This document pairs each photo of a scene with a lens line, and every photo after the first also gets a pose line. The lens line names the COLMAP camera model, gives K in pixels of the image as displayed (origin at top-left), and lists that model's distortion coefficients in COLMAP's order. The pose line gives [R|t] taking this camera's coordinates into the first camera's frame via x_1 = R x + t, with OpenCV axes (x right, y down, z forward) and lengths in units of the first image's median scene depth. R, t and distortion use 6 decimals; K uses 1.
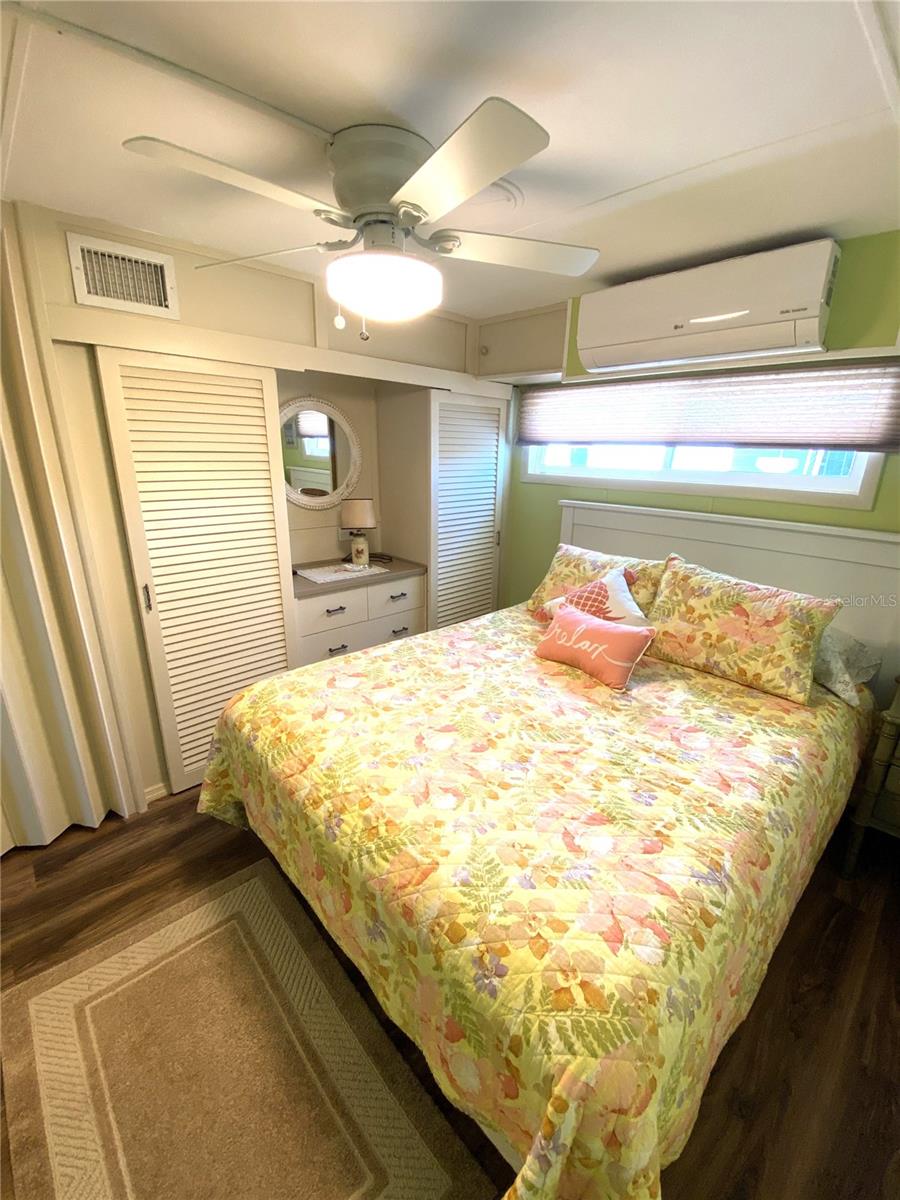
lens RADIAL K [[489.4, 0, 443.3], [0, 489.4, 595.7], [0, 0, 1]] dist [0.019729, -0.018509]
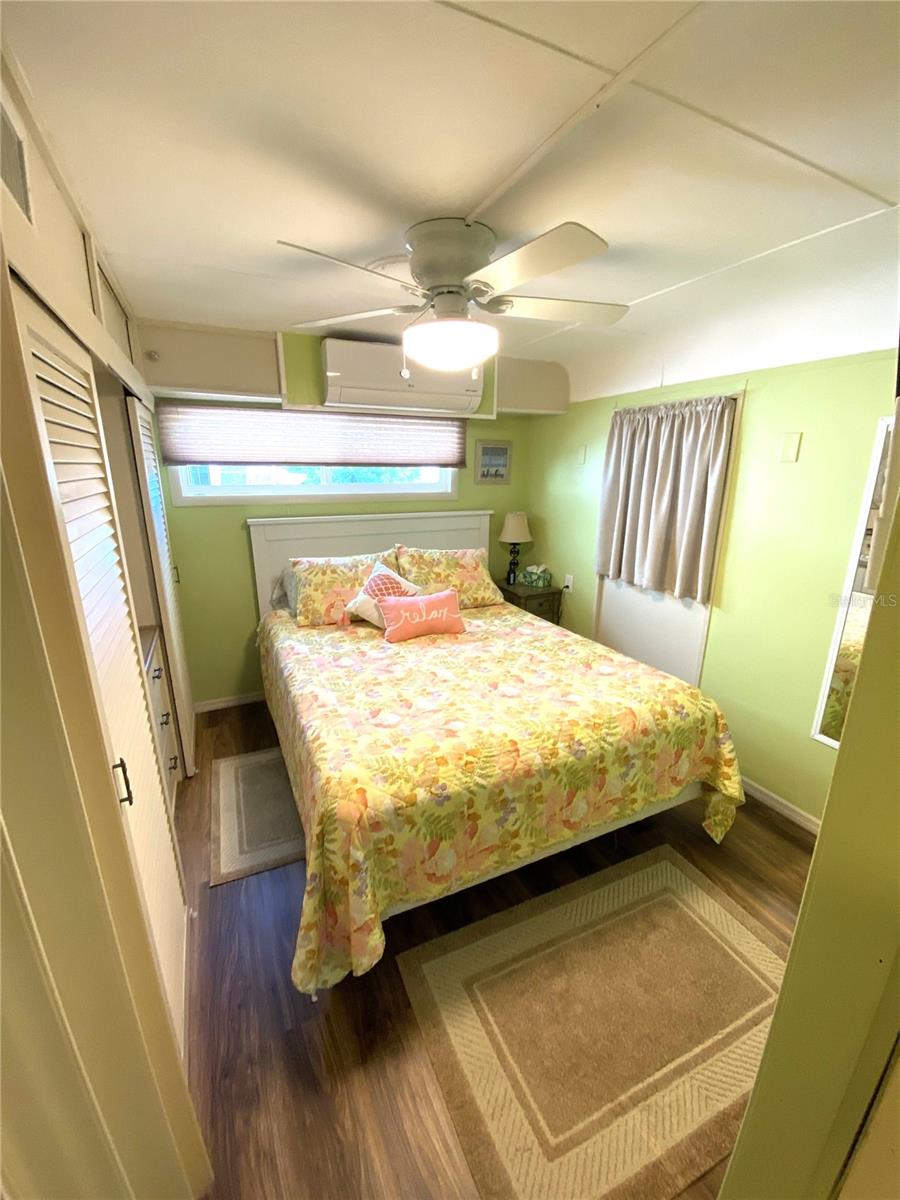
lens RADIAL K [[488.9, 0, 451.1], [0, 488.9, 602.3], [0, 0, 1]] dist [0.048166, -0.031463]
pose [[0.295924, -0.277208, 0.914103, -1.115398], [0.287560, 0.938424, 0.191492, -0.212961], [-0.910900, 0.206192, 0.357416, 0.564863]]
